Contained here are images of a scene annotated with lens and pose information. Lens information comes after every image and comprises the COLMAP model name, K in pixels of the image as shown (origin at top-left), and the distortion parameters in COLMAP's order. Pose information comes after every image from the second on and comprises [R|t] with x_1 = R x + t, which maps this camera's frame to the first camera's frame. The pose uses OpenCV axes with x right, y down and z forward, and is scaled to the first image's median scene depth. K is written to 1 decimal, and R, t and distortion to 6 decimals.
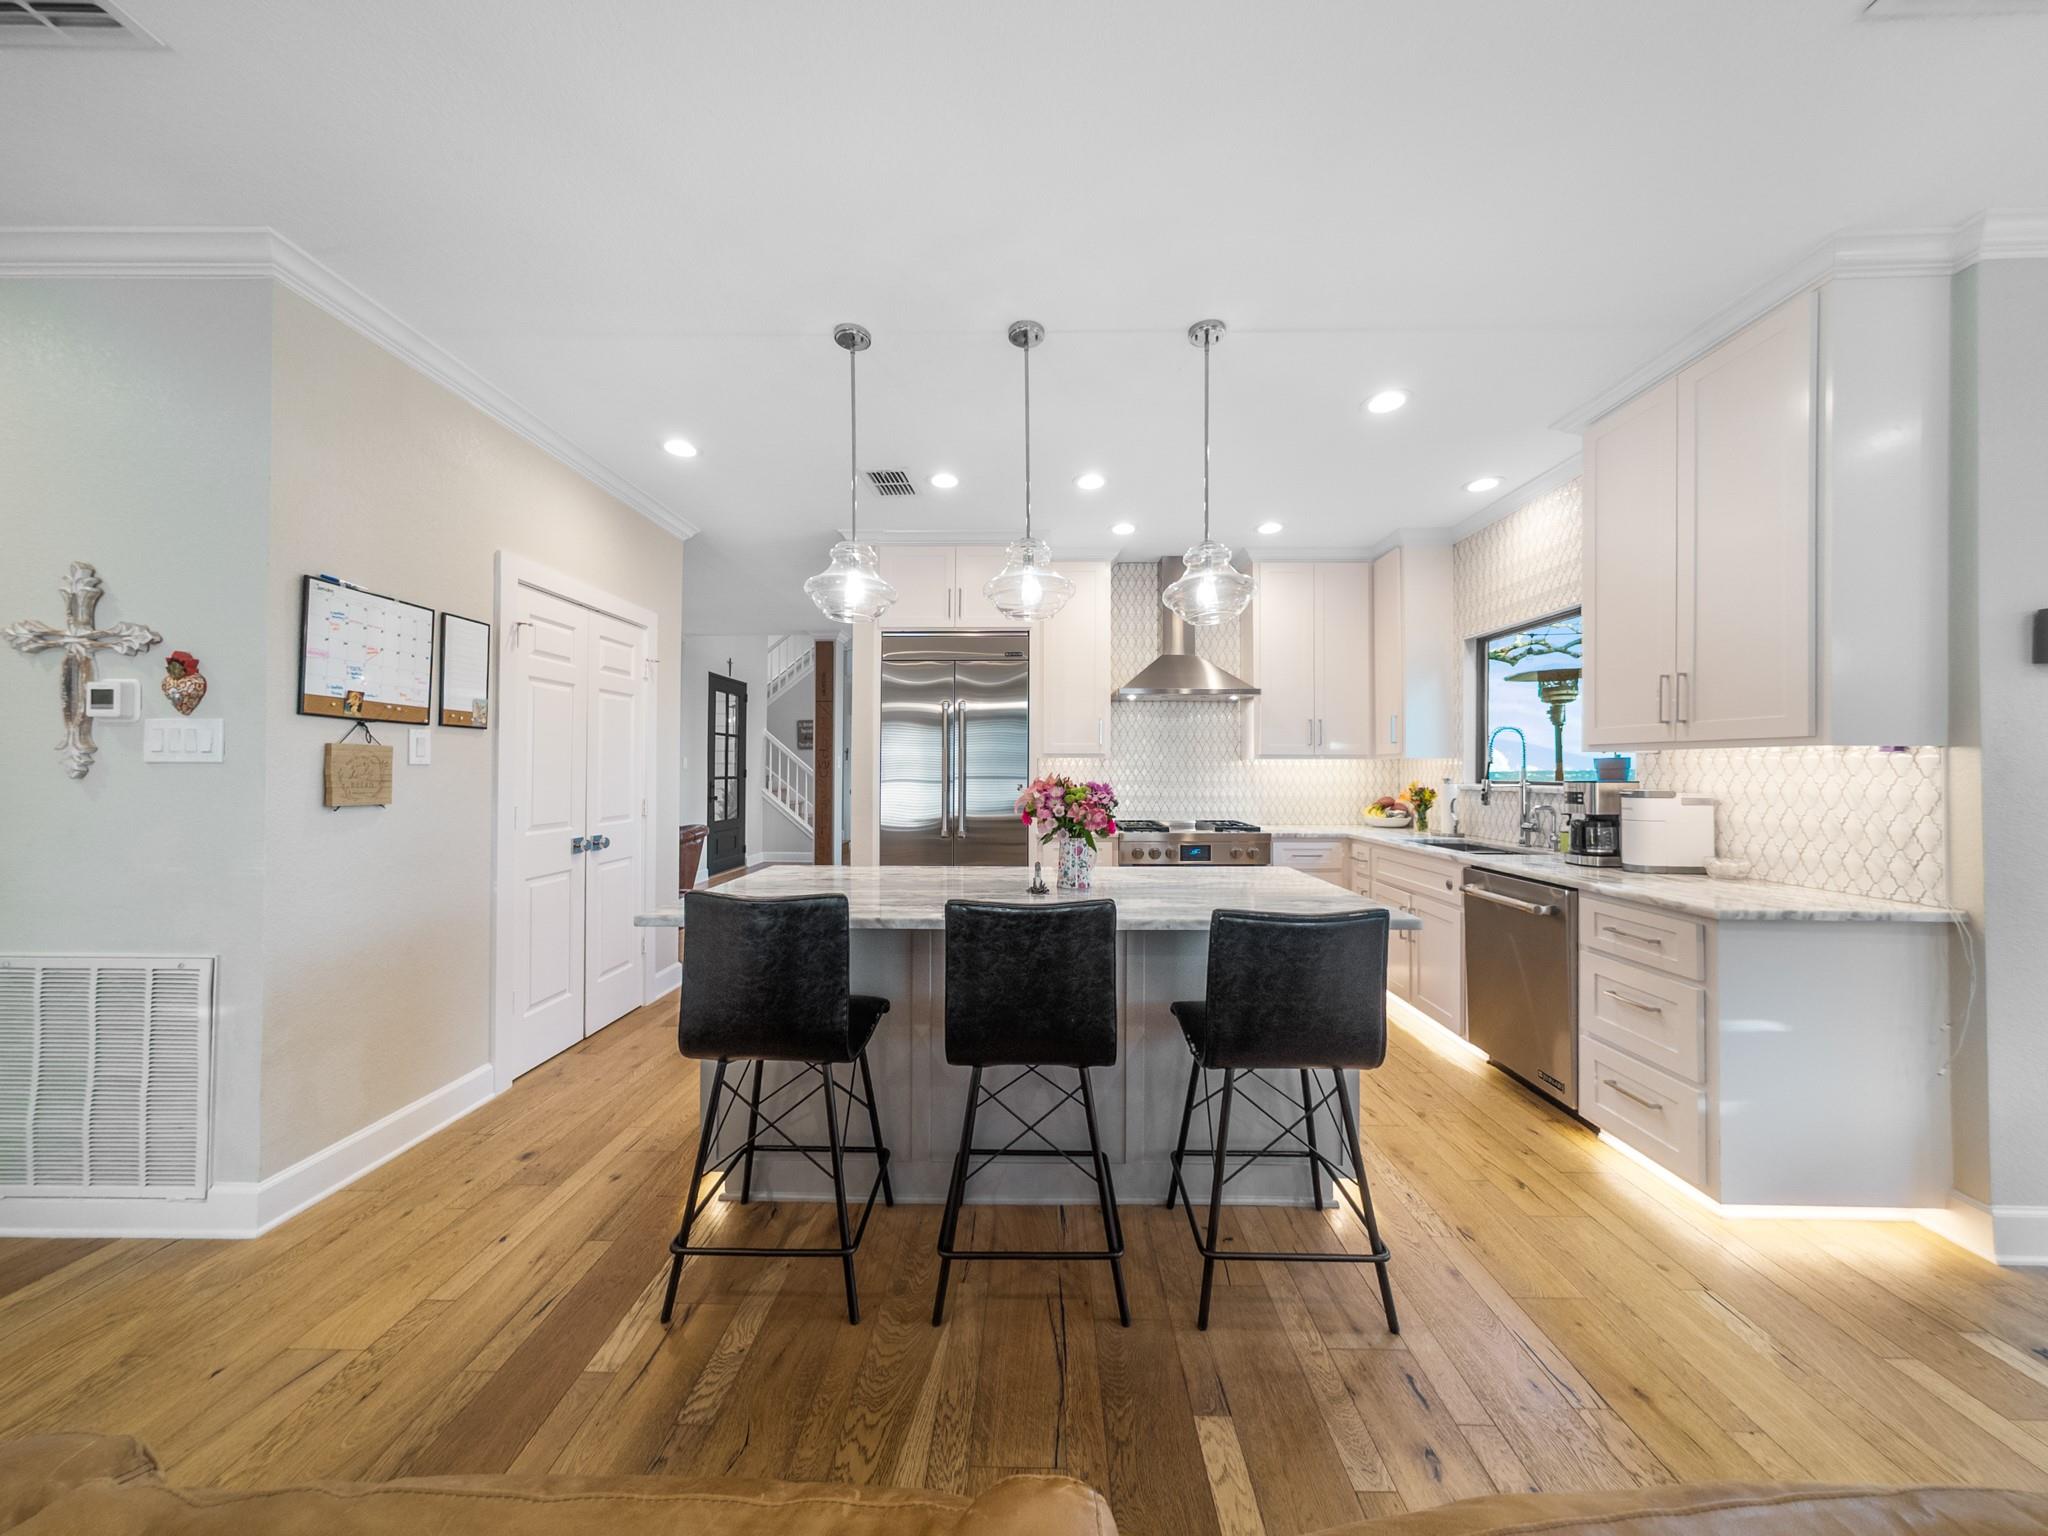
lens RADIAL K [[692.3, 0, 1027.9], [0, 692.3, 766.3], [0, 0, 1]] dist [-0.011924, 0.007079]
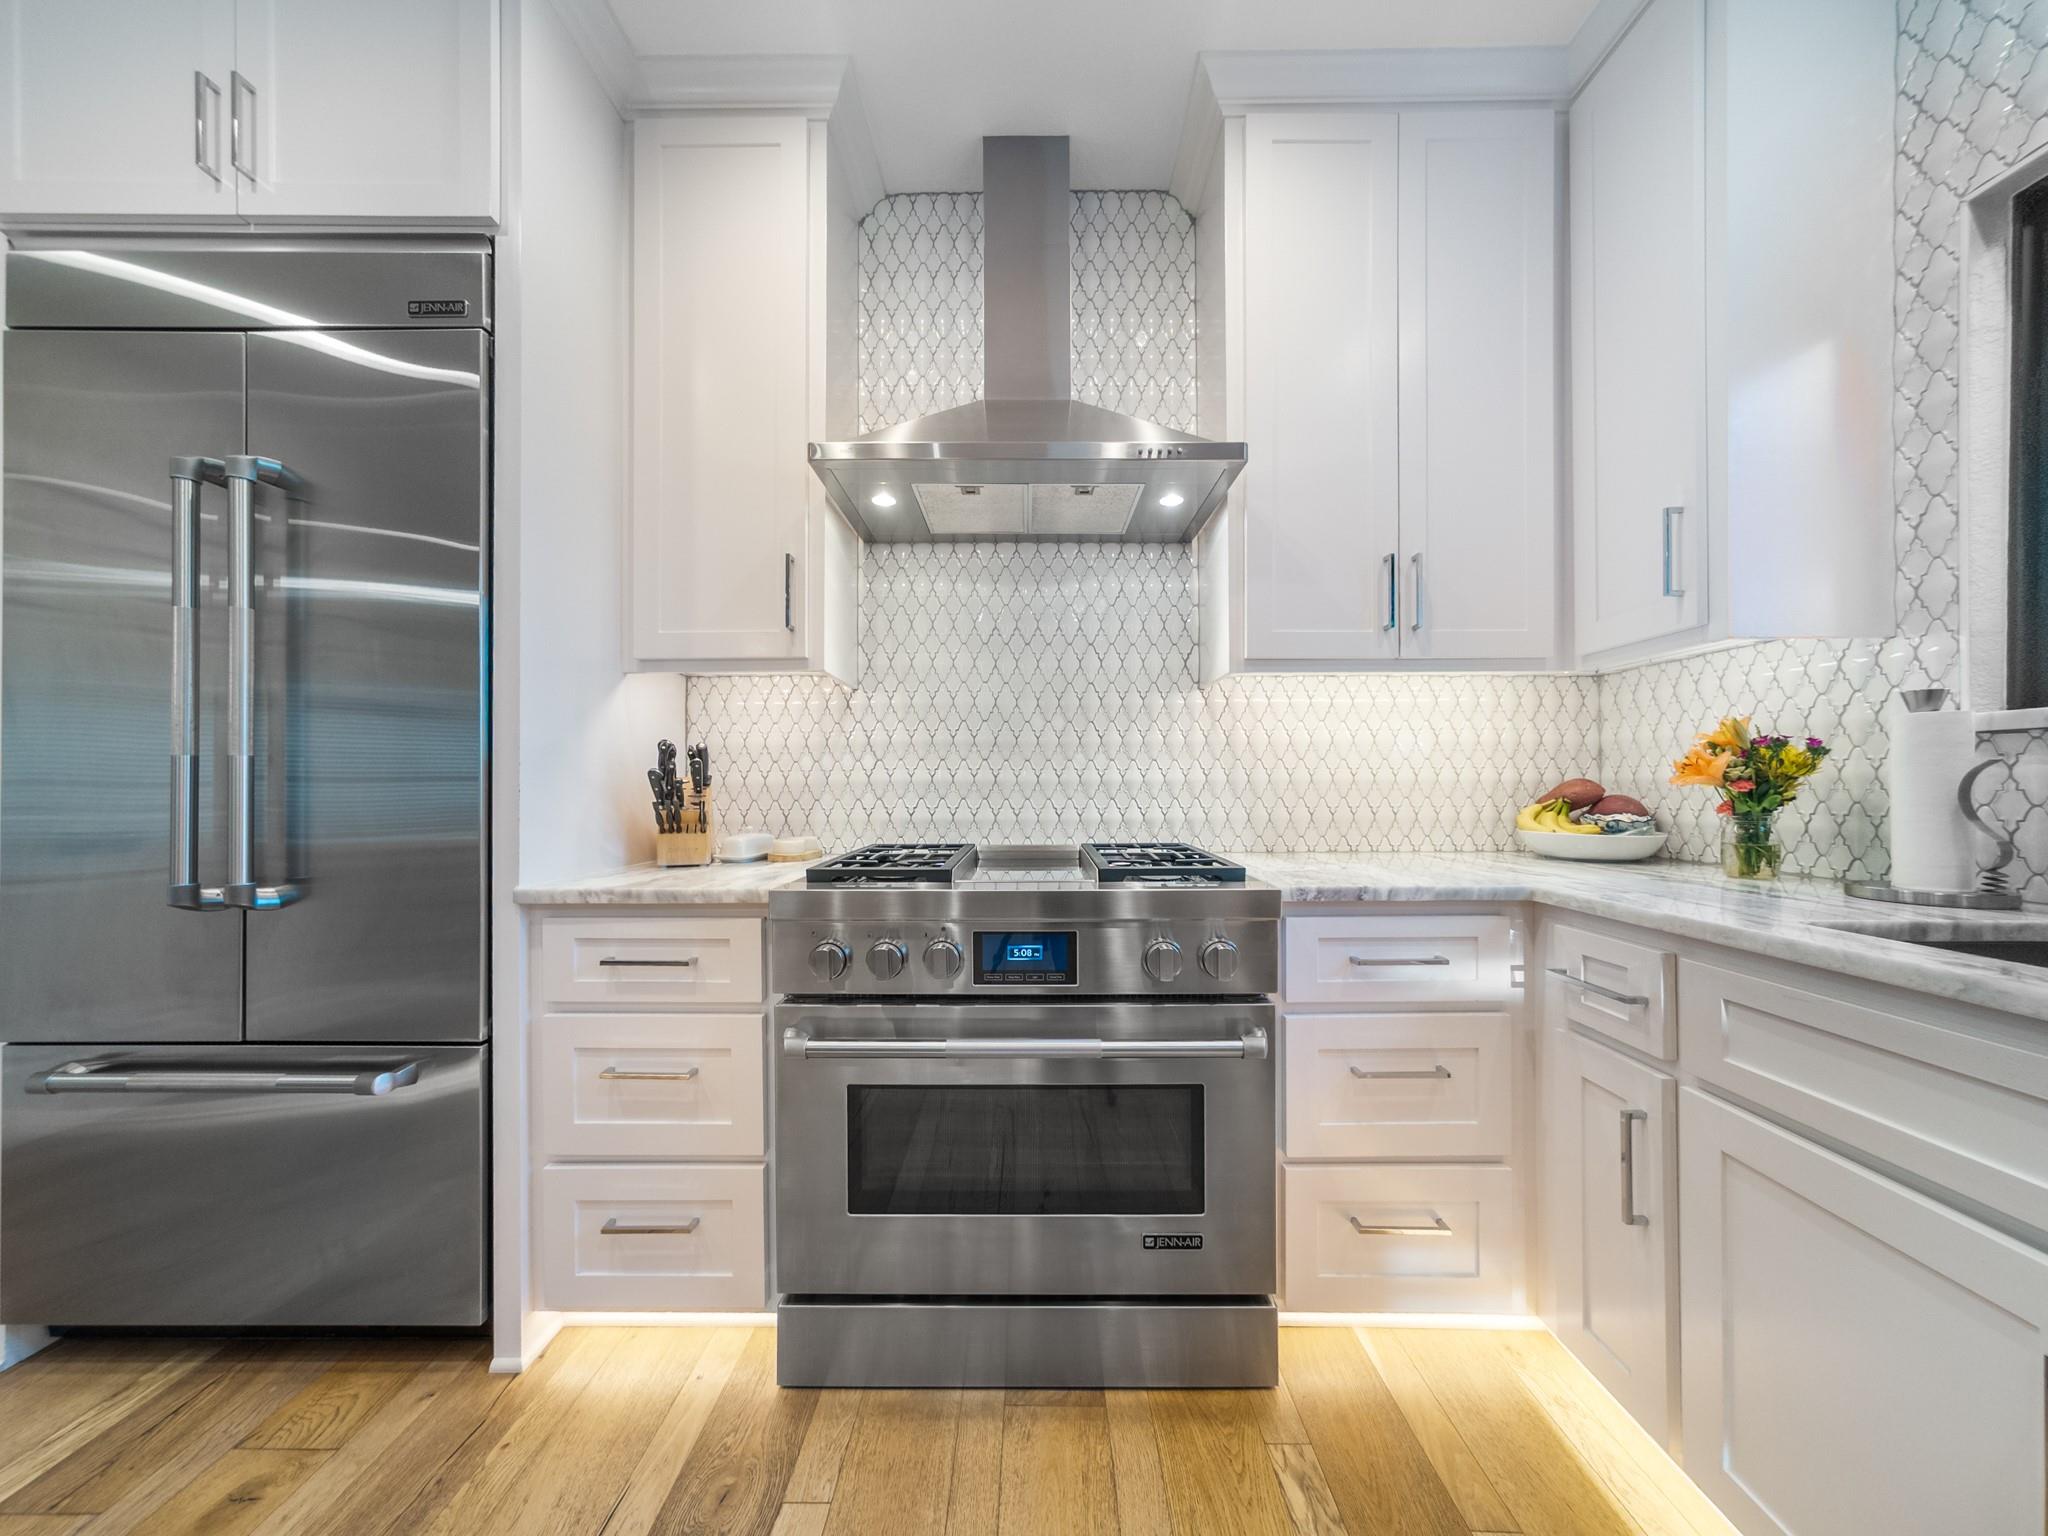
lens RADIAL K [[694.0, 0, 1026.1], [0, 694.0, 789.9], [0, 0, 1]] dist [-0.018458, 0.007242]
pose [[0.999981, -0.005828, 0.002118, 0.238640], [0.005812, 0.999956, 0.007324, 0.050945], [-0.002161, -0.007311, 0.999971, 0.693368]]
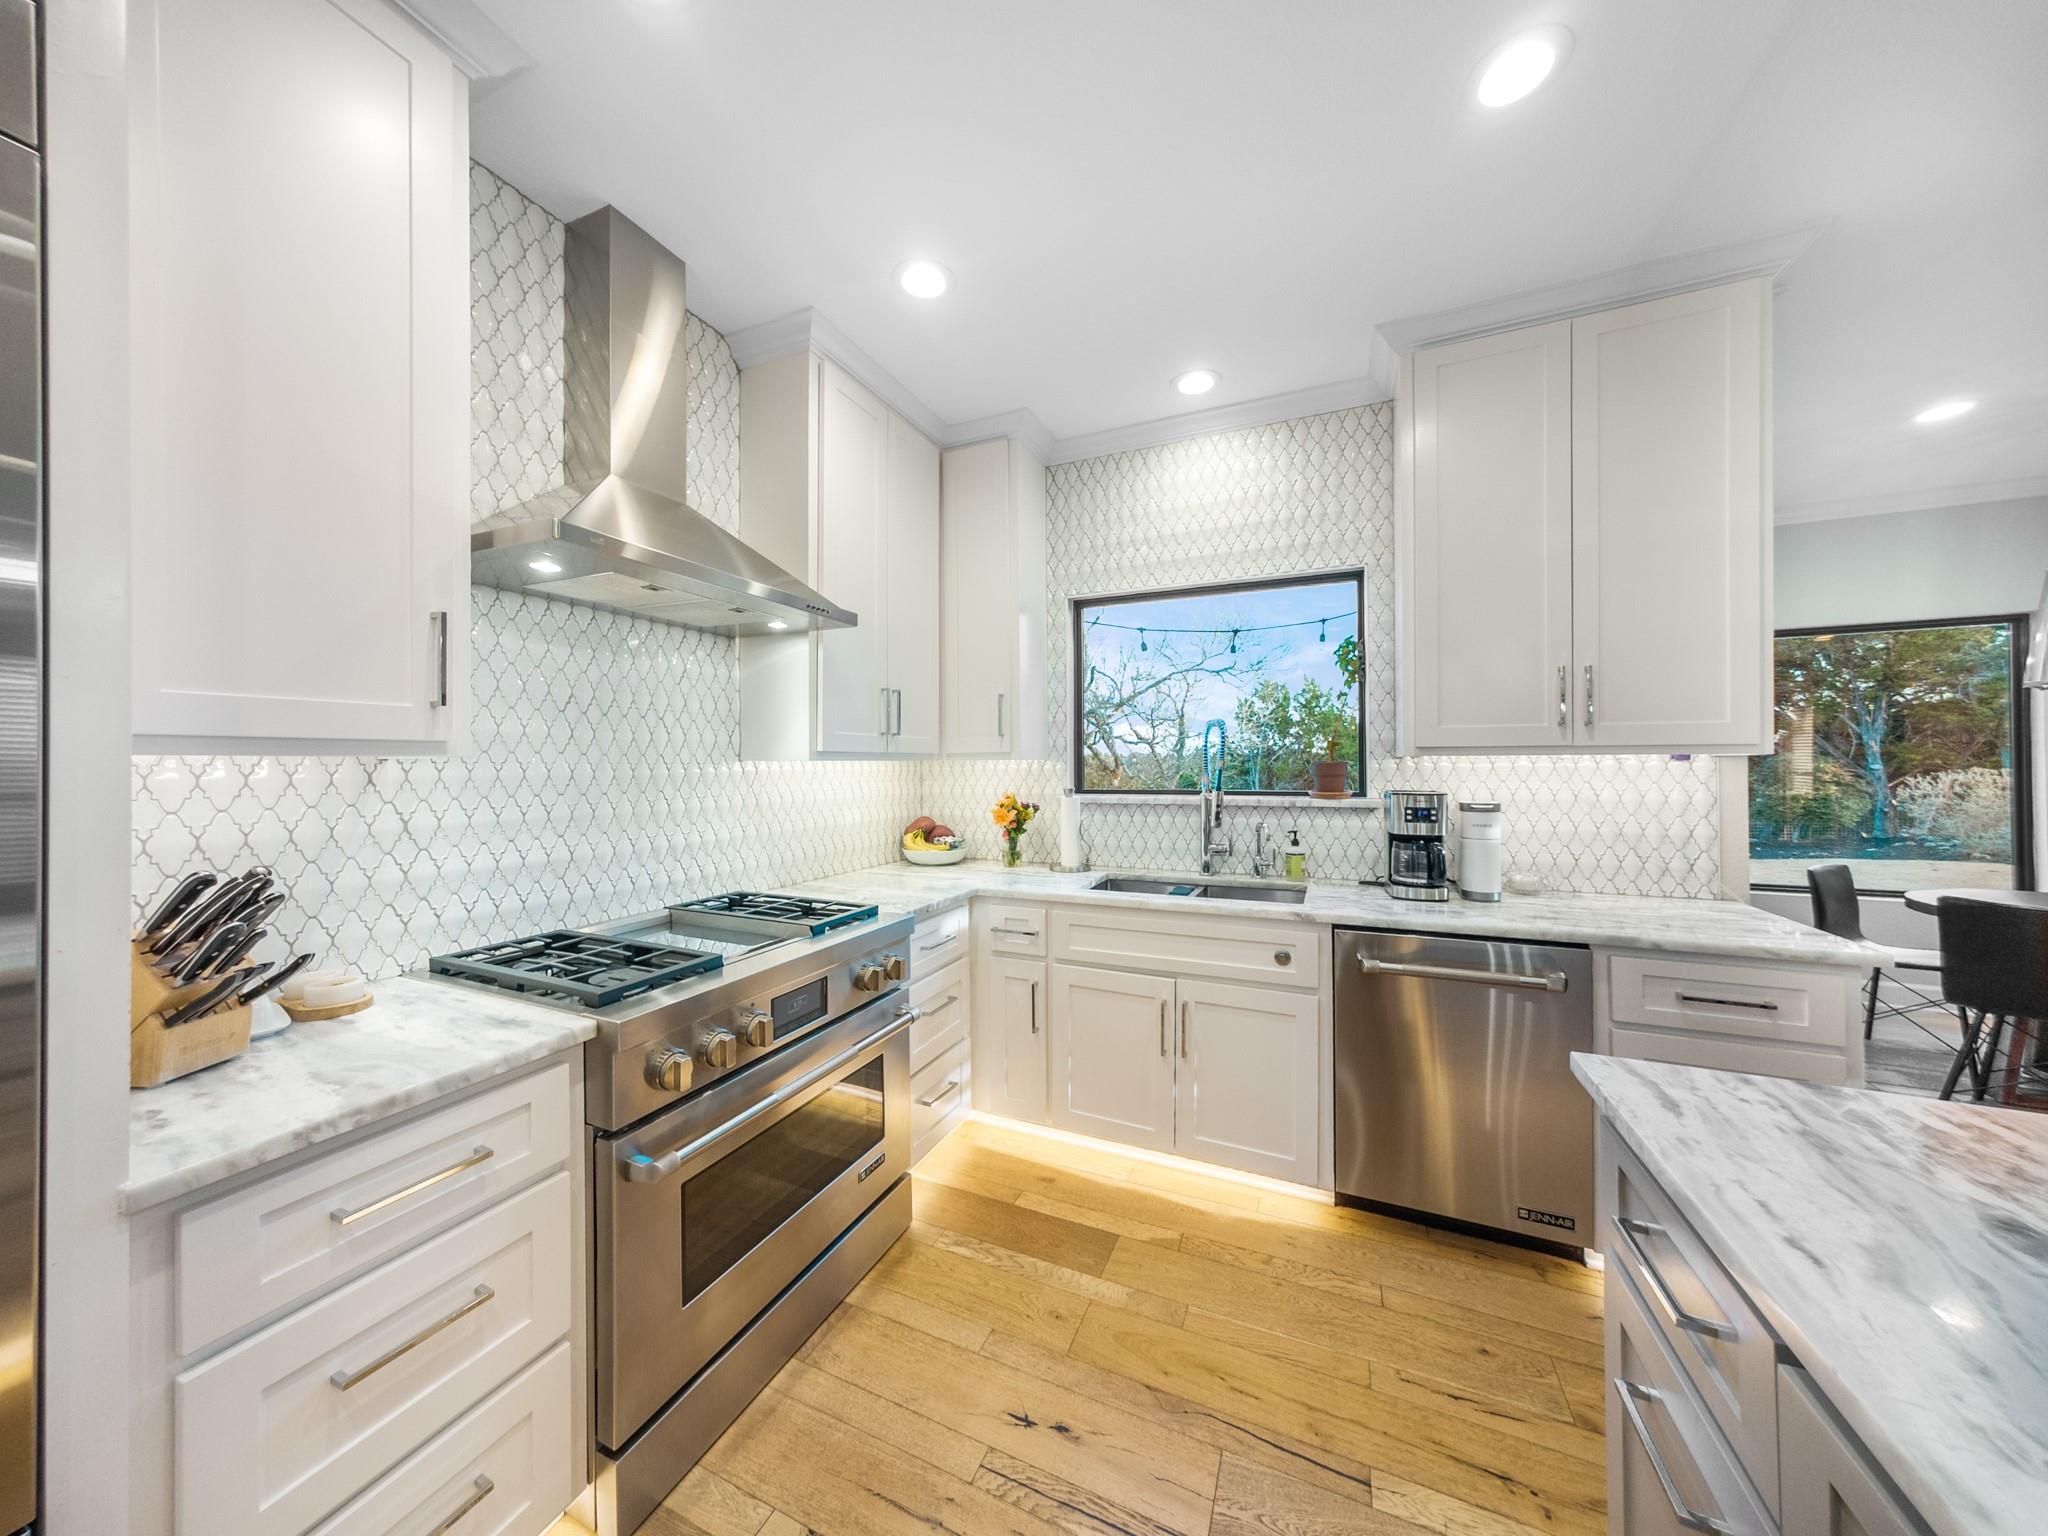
lens RADIAL K [[692.3, 0, 1027.9], [0, 692.3, 766.3], [0, 0, 1]] dist [-0.011924, 0.007079]
pose [[0.390811, -0.008857, 0.920428, -0.058526], [0.002818, 0.999961, 0.008426, -0.010420], [-0.920467, -0.000699, 0.390821, 0.724232]]
